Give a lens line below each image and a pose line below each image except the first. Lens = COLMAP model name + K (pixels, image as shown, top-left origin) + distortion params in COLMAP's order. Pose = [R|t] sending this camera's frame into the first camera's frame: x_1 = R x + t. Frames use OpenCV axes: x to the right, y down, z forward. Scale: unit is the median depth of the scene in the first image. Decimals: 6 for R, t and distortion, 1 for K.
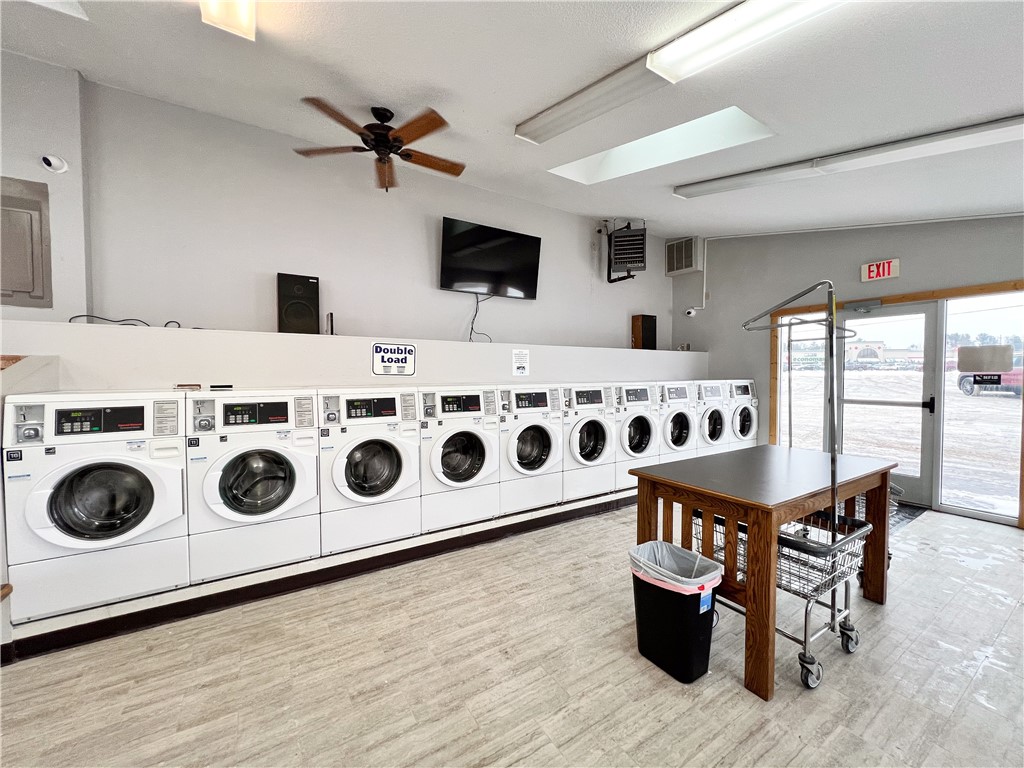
lens RADIAL K [[410.6, 0, 512.0], [0, 410.6, 384.0], [0, 0, 1]] dist [0.000918, 0.000099]
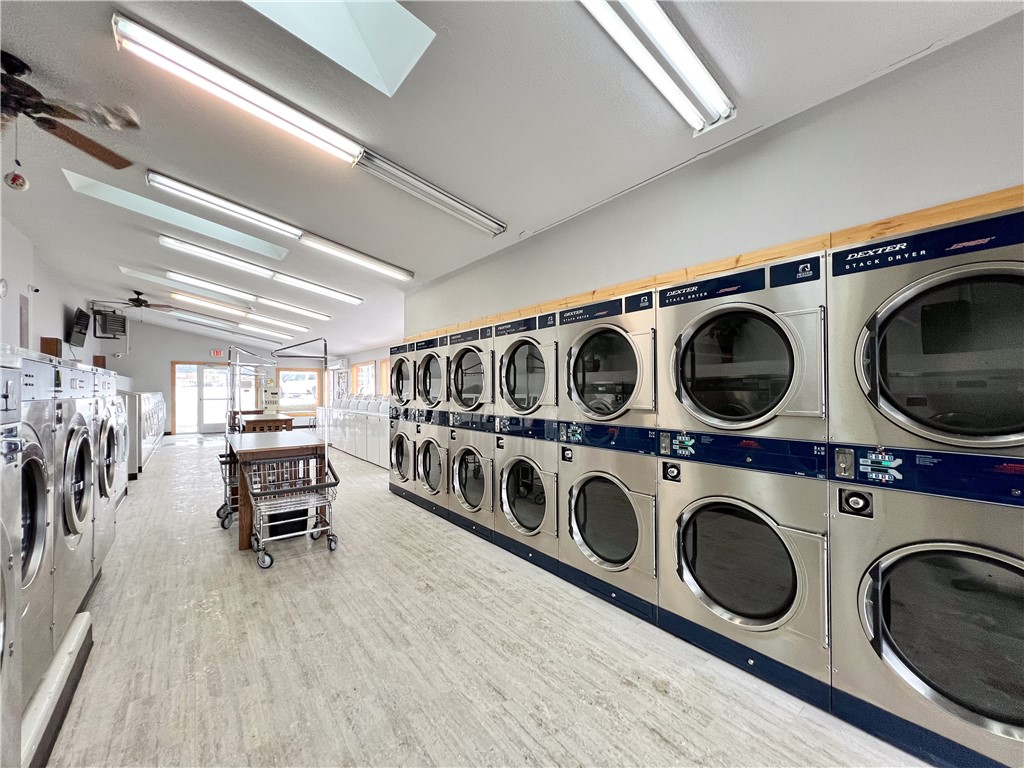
lens RADIAL K [[409.9, 0, 512.0], [0, 409.9, 384.0], [0, 0, 1]] dist [0.000032, -0.000003]
pose [[-0.089880, 0.013550, 0.995860, -1.995824], [0.033453, 0.999384, -0.010578, 0.037460], [-0.995391, 0.032364, -0.090278, -0.740156]]
